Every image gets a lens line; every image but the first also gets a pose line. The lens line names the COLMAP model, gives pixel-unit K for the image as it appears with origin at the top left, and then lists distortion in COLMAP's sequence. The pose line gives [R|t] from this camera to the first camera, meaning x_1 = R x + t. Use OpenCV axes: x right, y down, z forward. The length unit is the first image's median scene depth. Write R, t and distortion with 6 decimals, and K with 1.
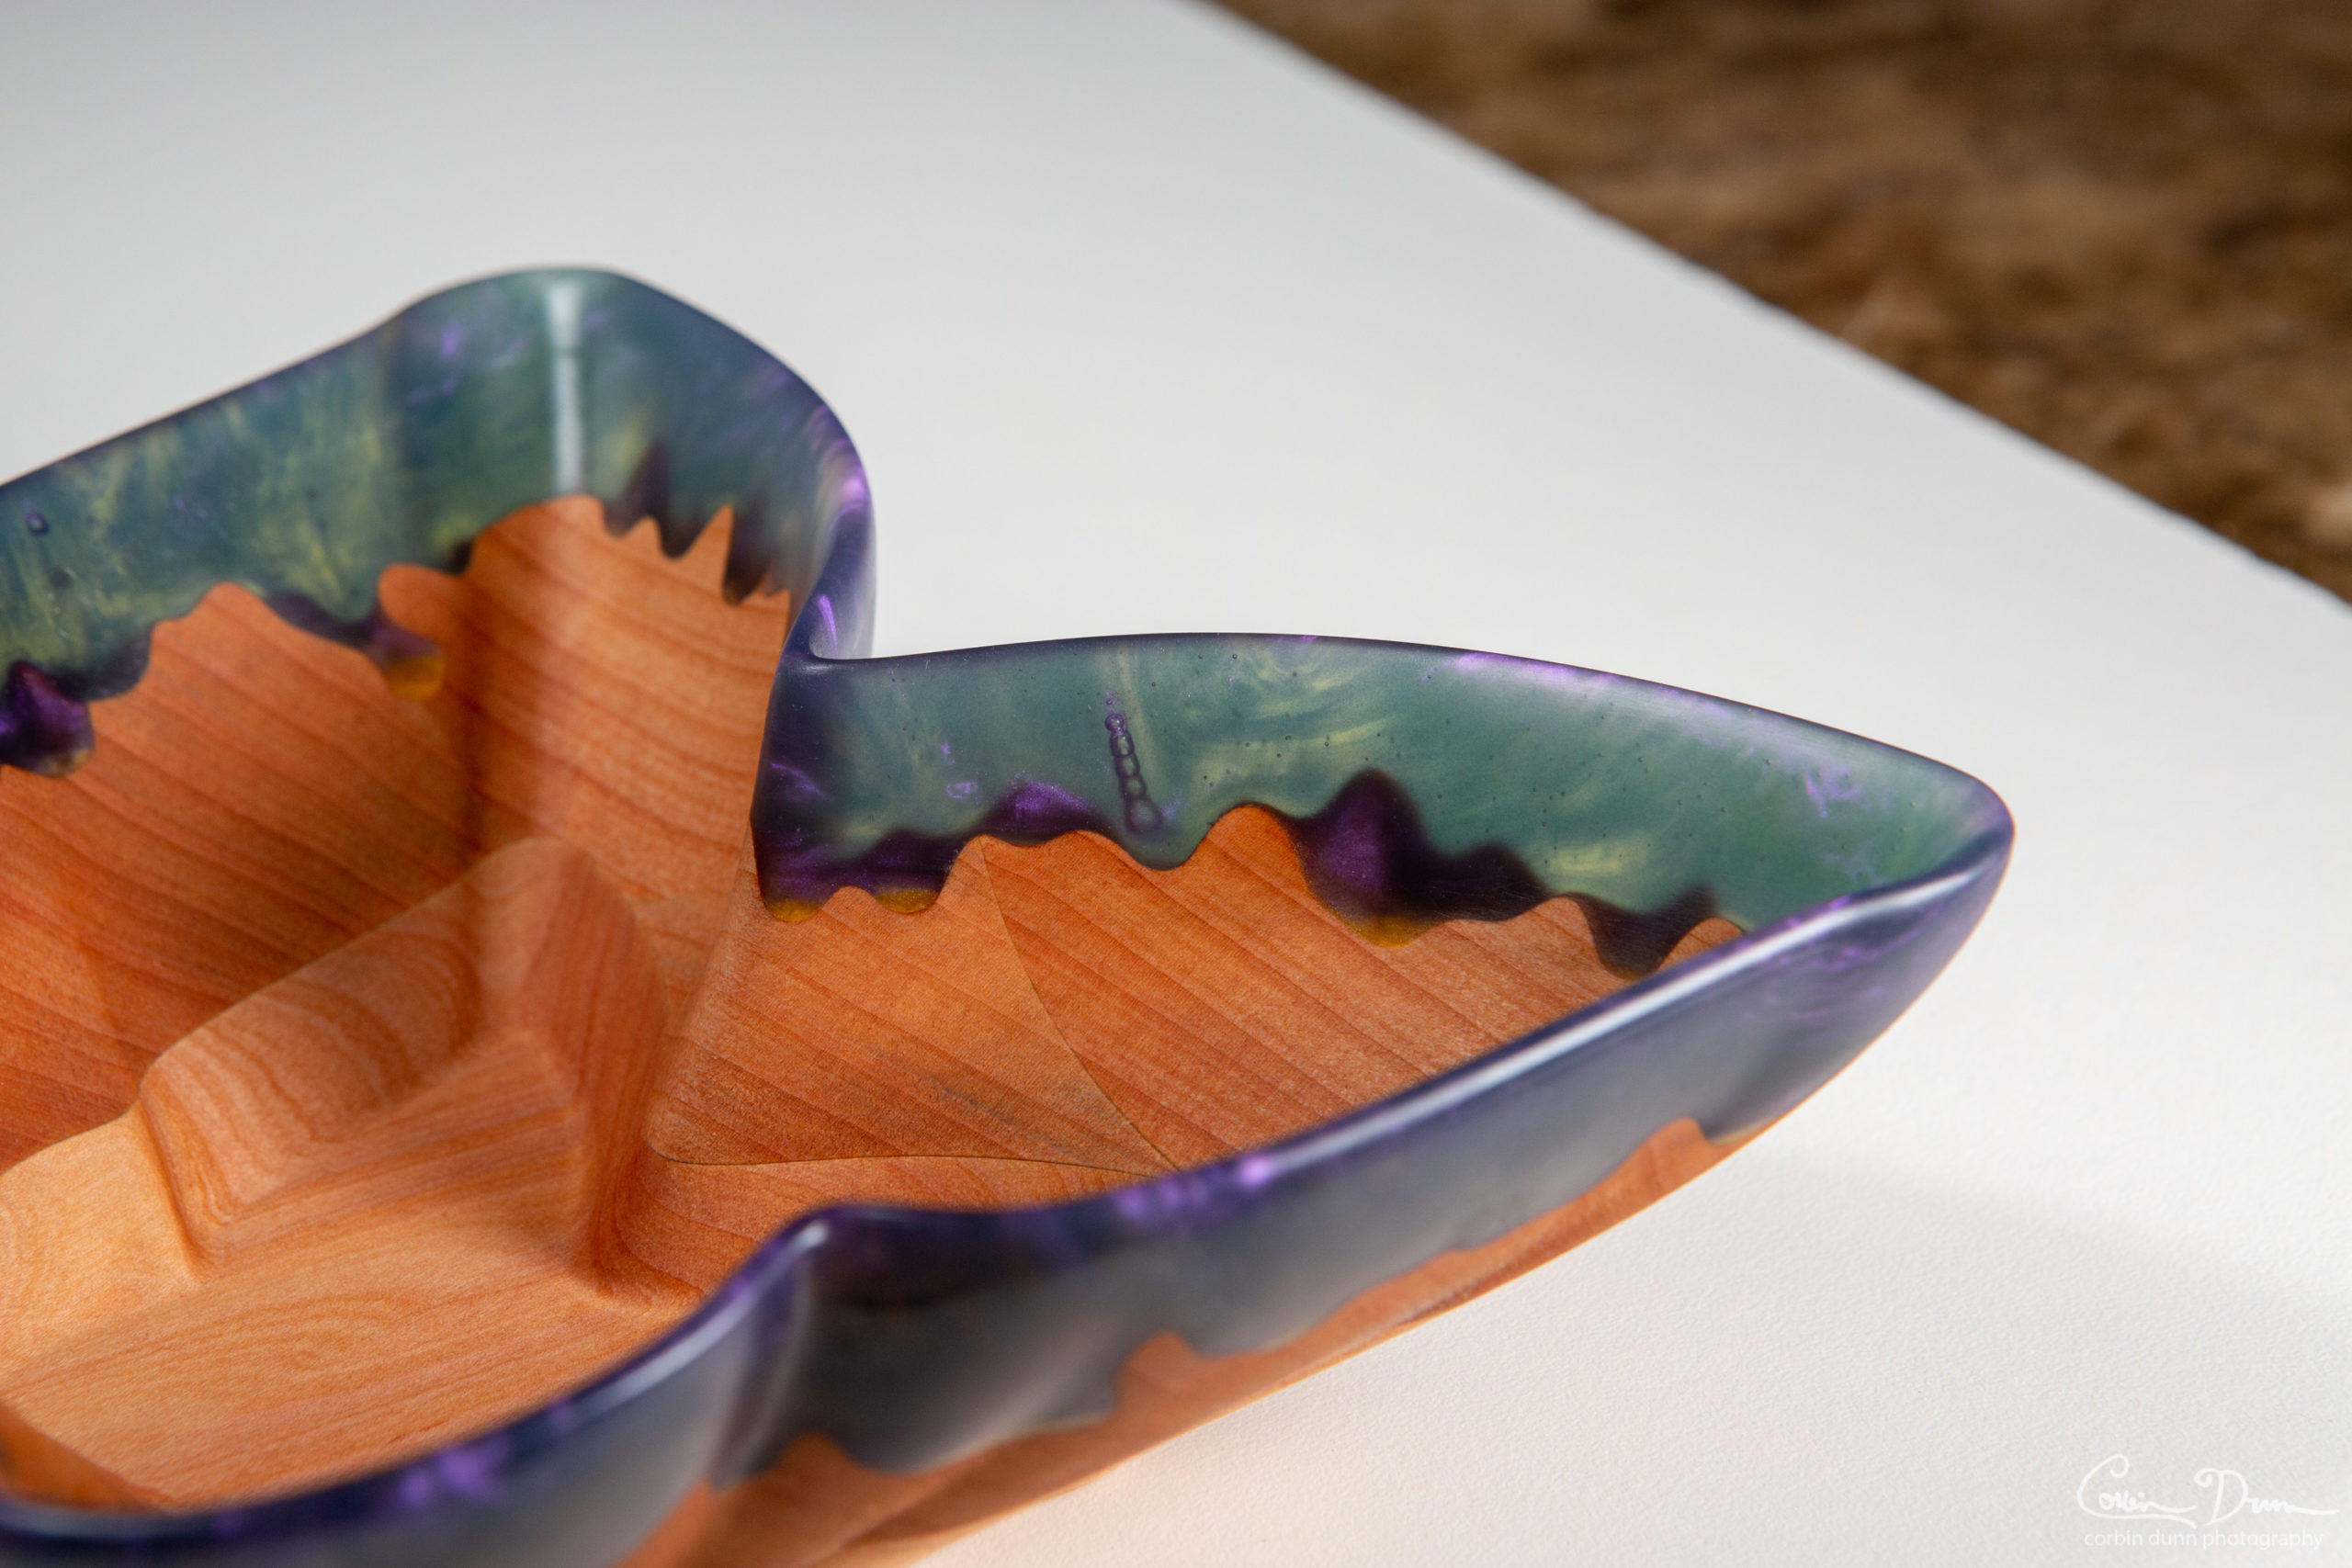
lens RADIAL K [[4629.6, 0, 1173.5], [0, 4629.6, 790.2], [0, 0, 1]] dist [0.357374, 0.000000]
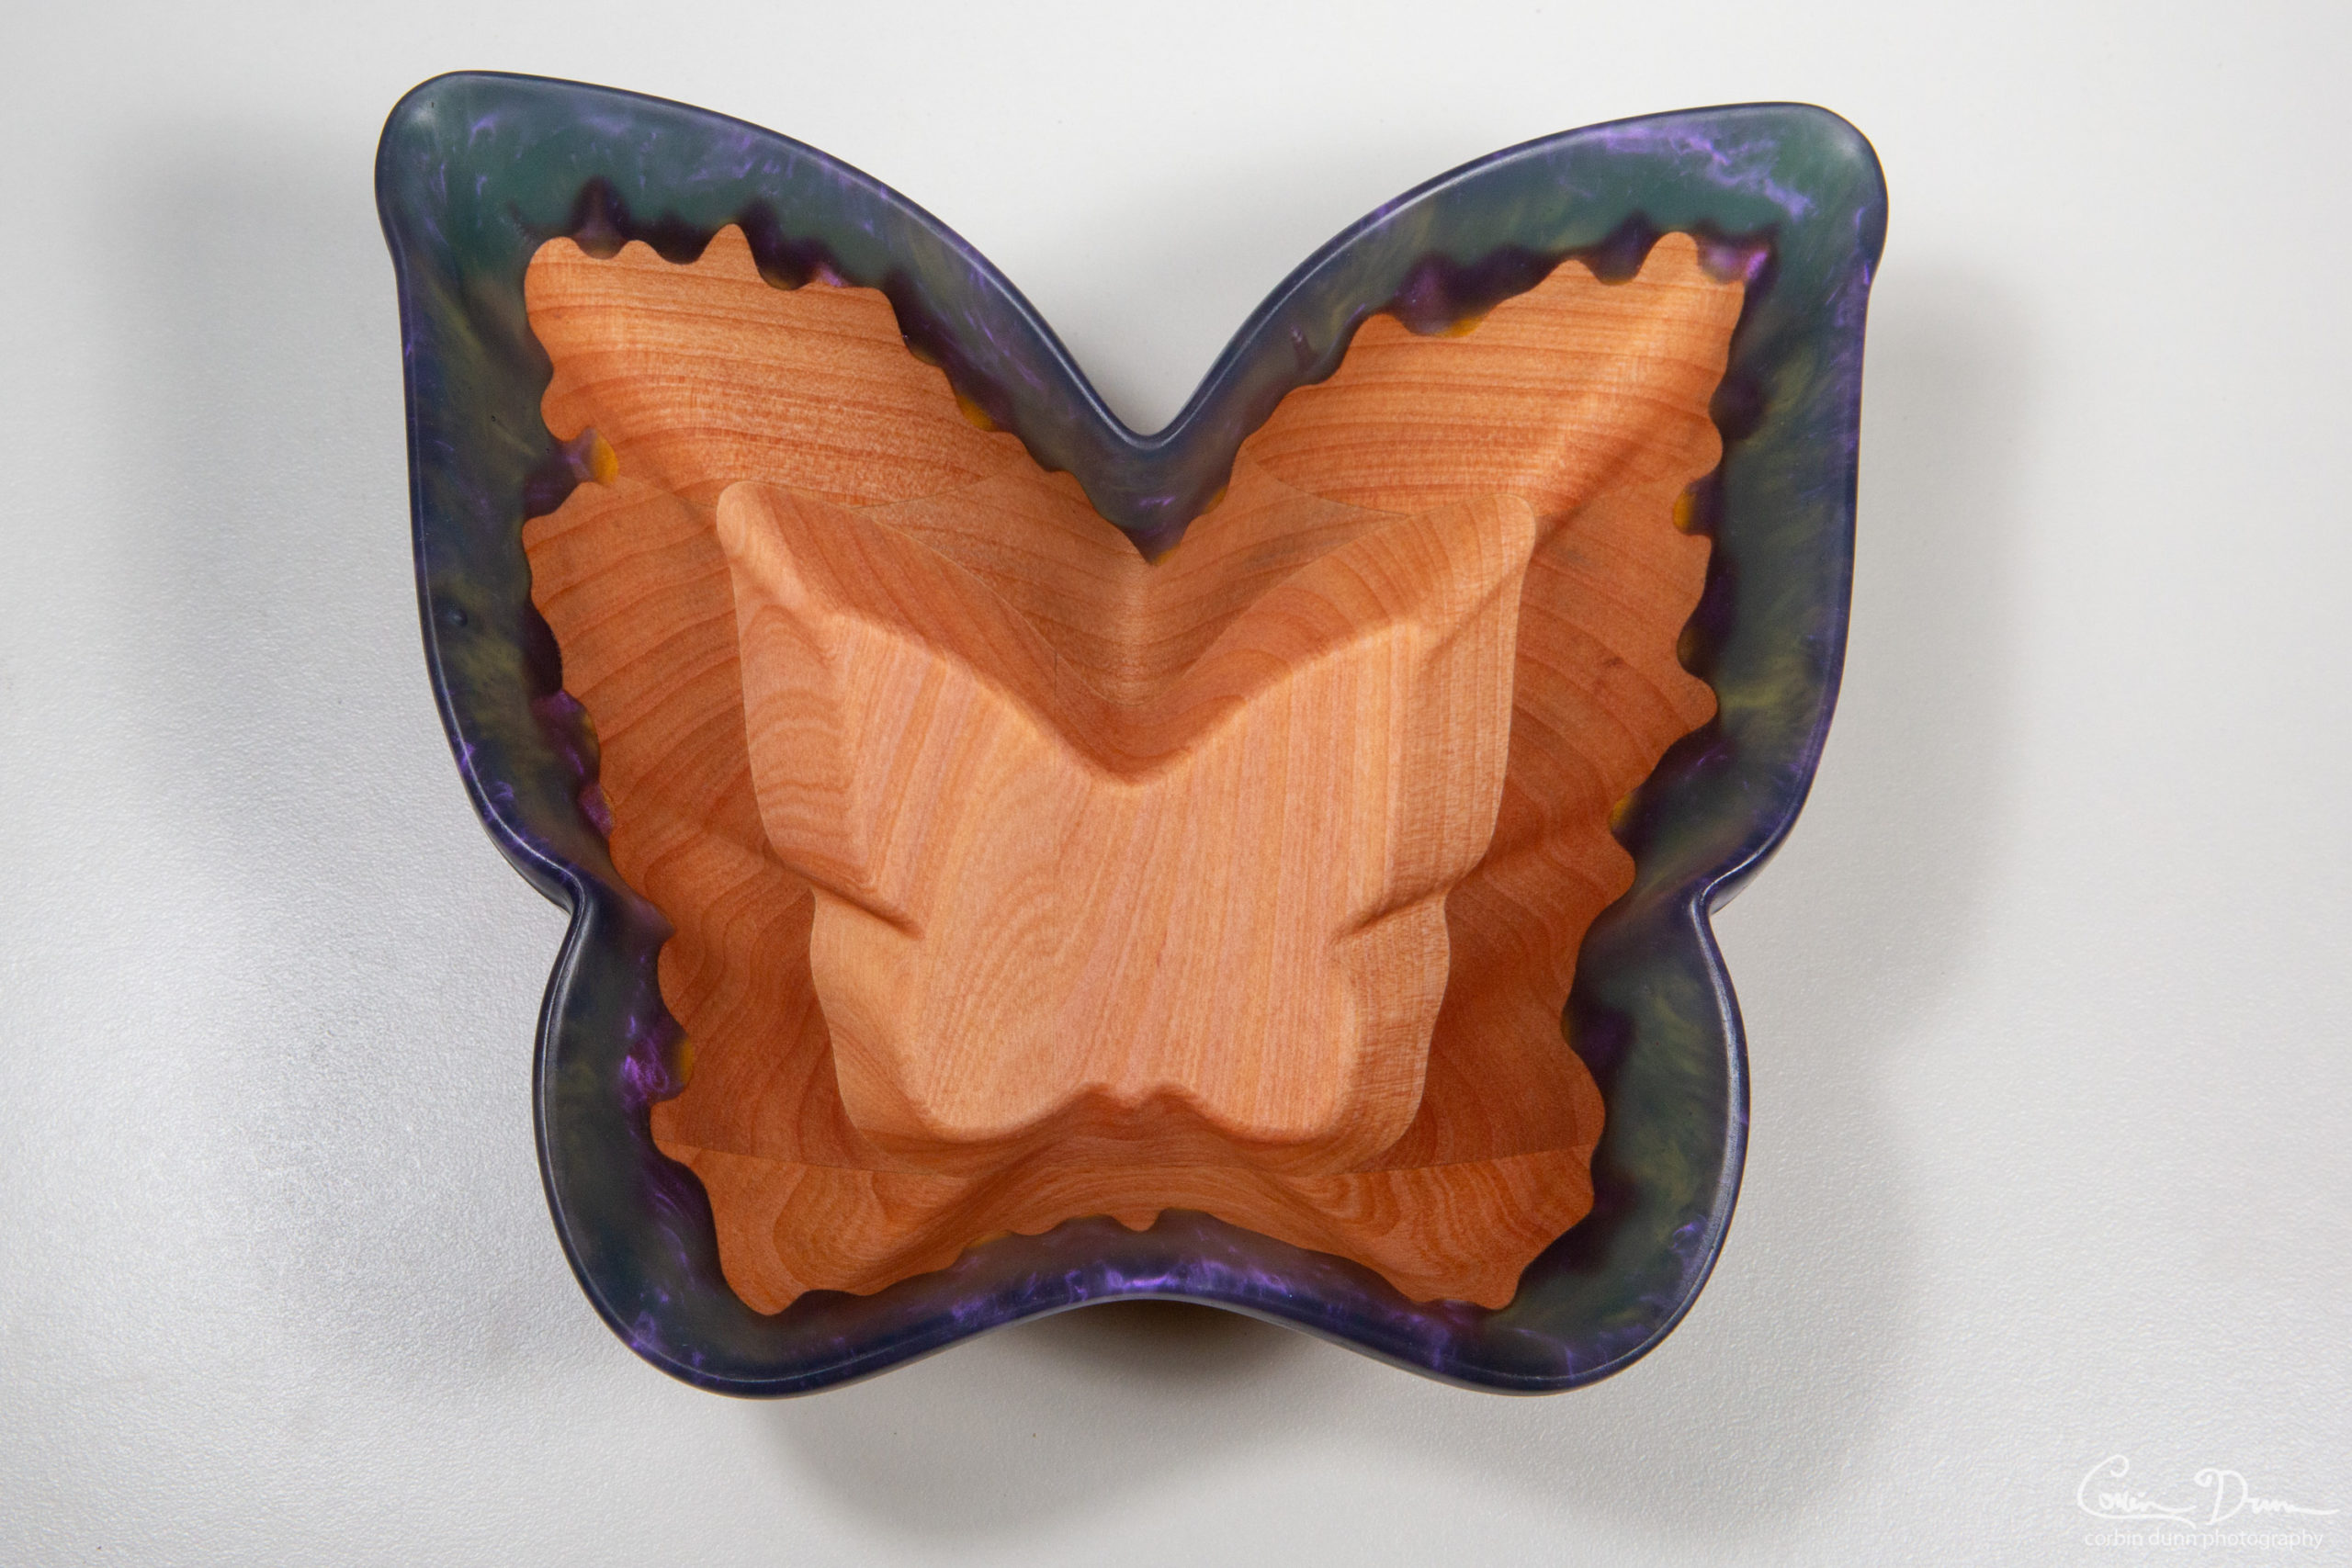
lens RADIAL K [[3065.0, 0, 1175.8], [0, 3065.0, 777.5], [0, 0, 1]] dist [-0.040862, 0.000000]
pose [[0.702612, -0.655703, 0.276387, -0.393185], [0.253483, 0.593575, 0.763816, -0.669944], [-0.664893, -0.466608, 0.583262, 0.399067]]
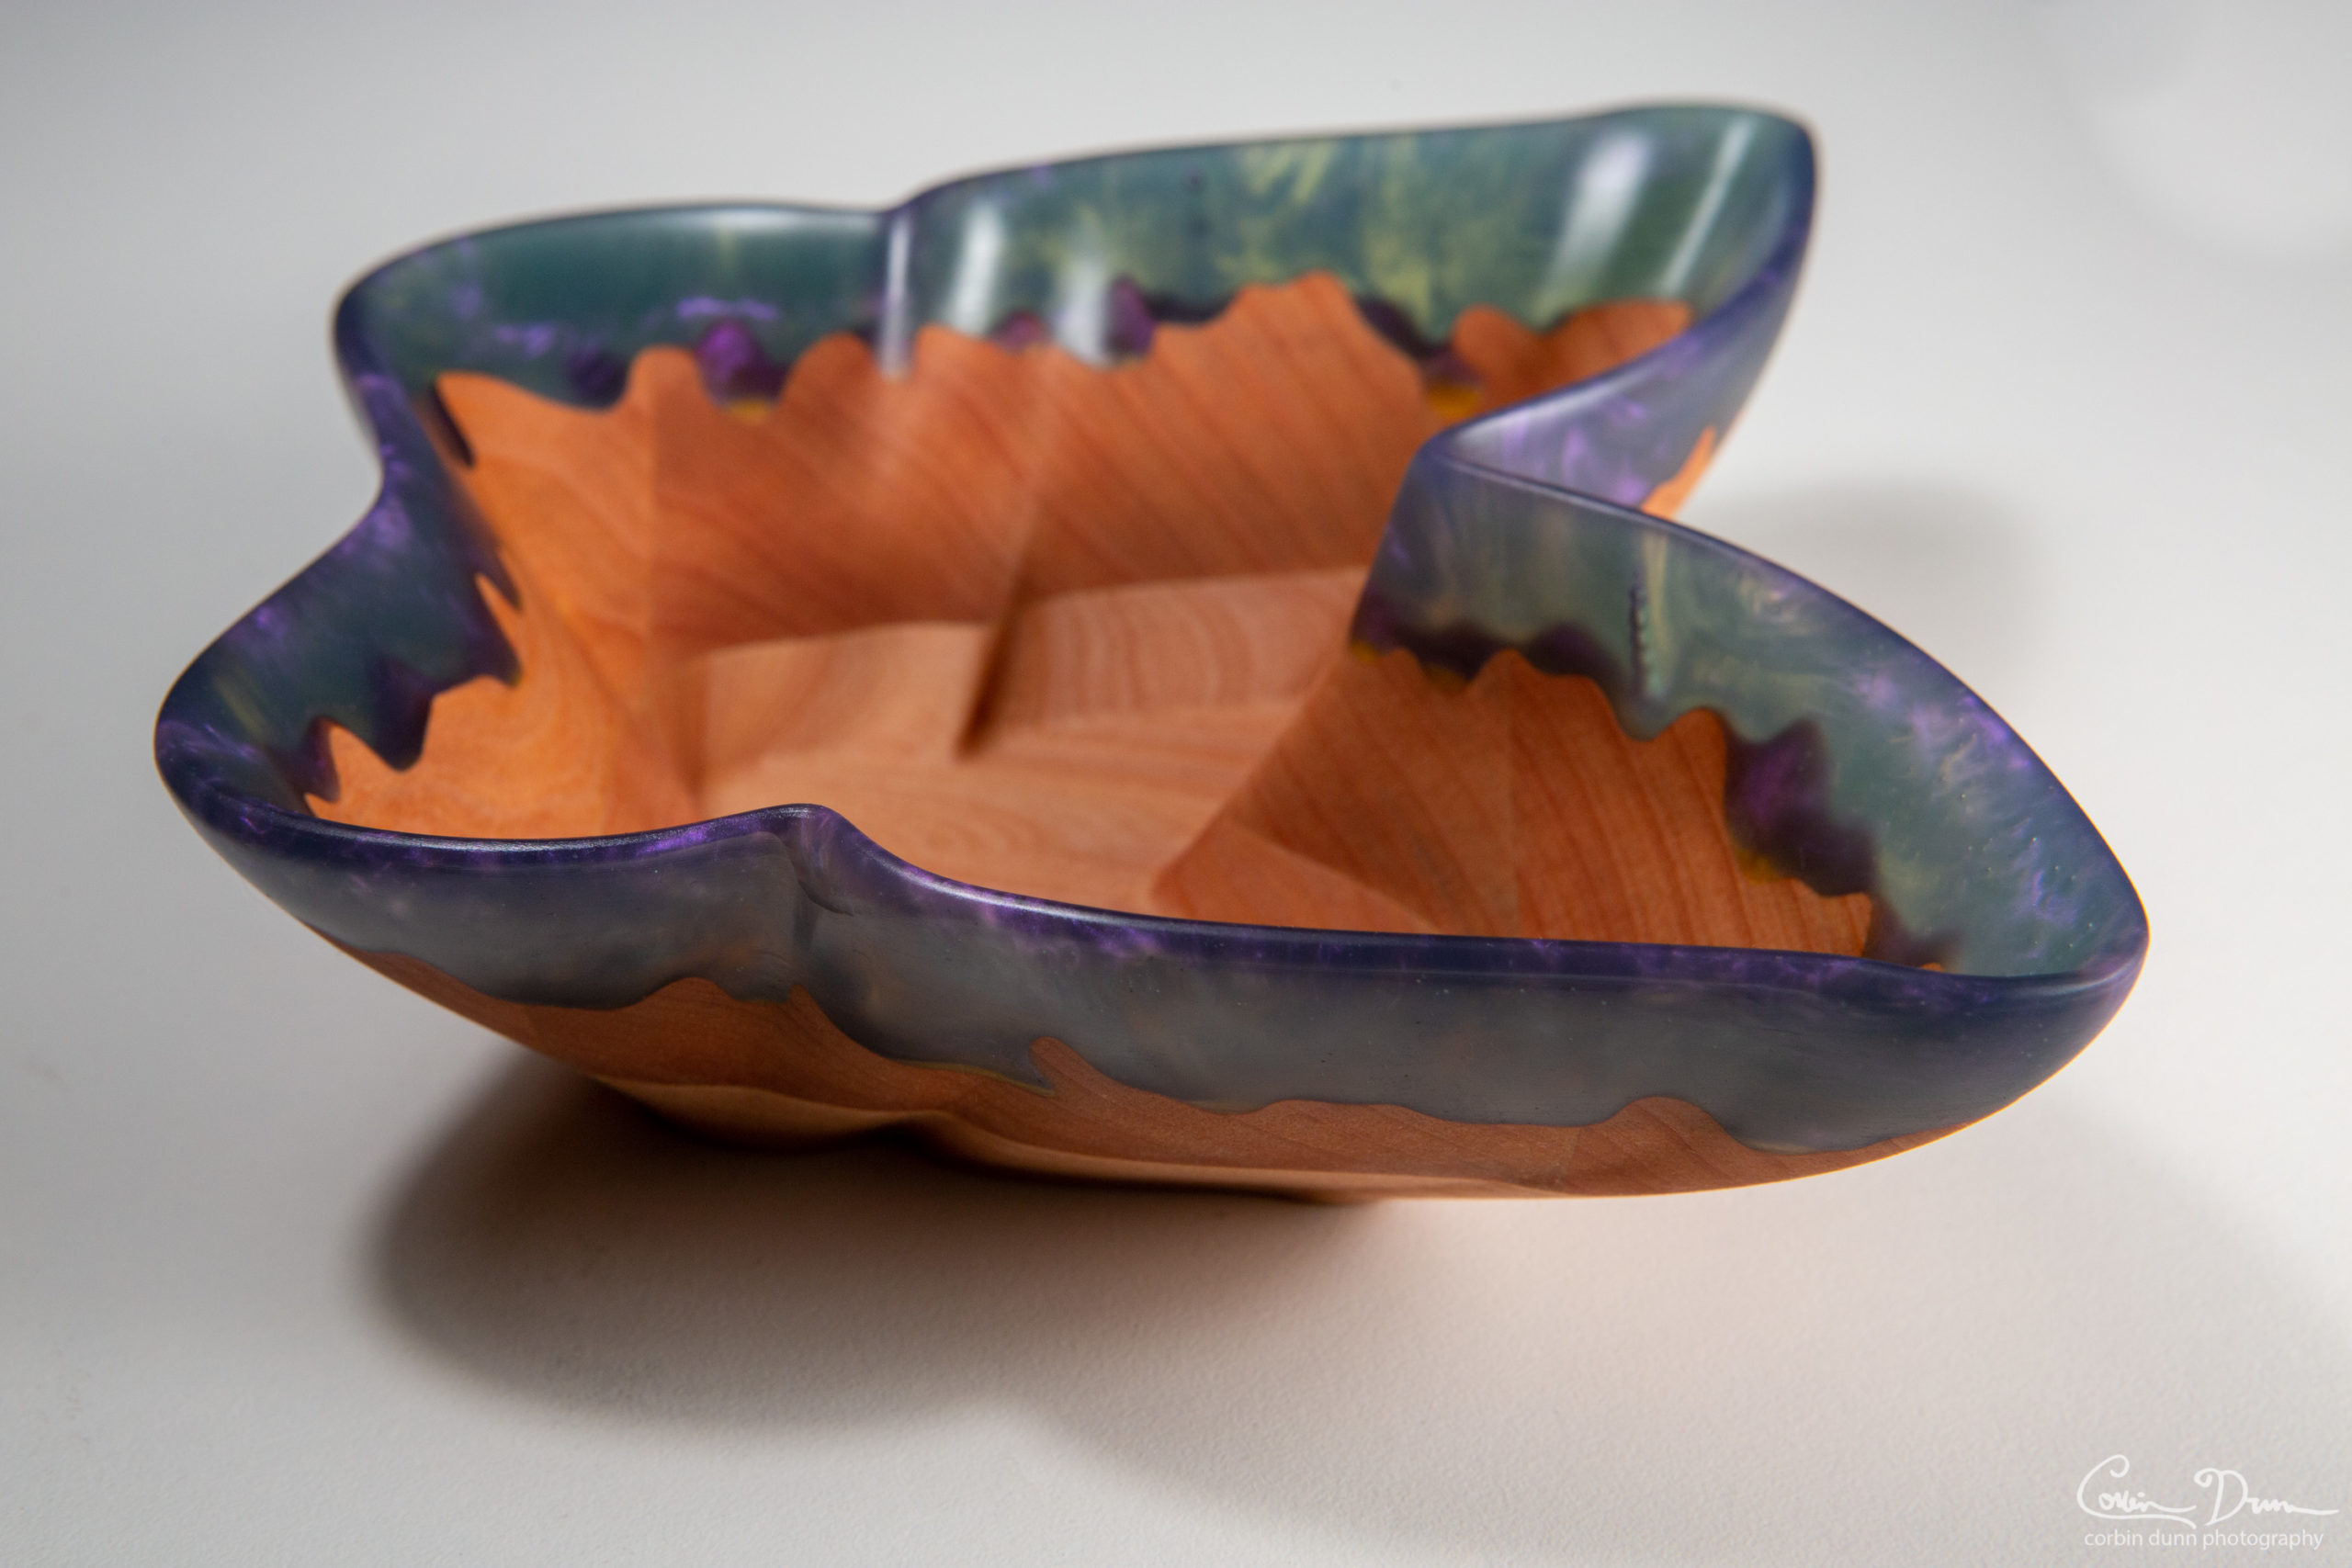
lens RADIAL K [[3751.2, 0, 1176.0], [0, 3751.2, 781.5], [0, 0, 1]] dist [0.013682, 0.000000]
pose [[0.710812, 0.372763, -0.596485, 0.447872], [-0.326875, 0.925950, 0.189130, -0.104282], [0.622816, 0.060540, 0.780022, 0.250590]]
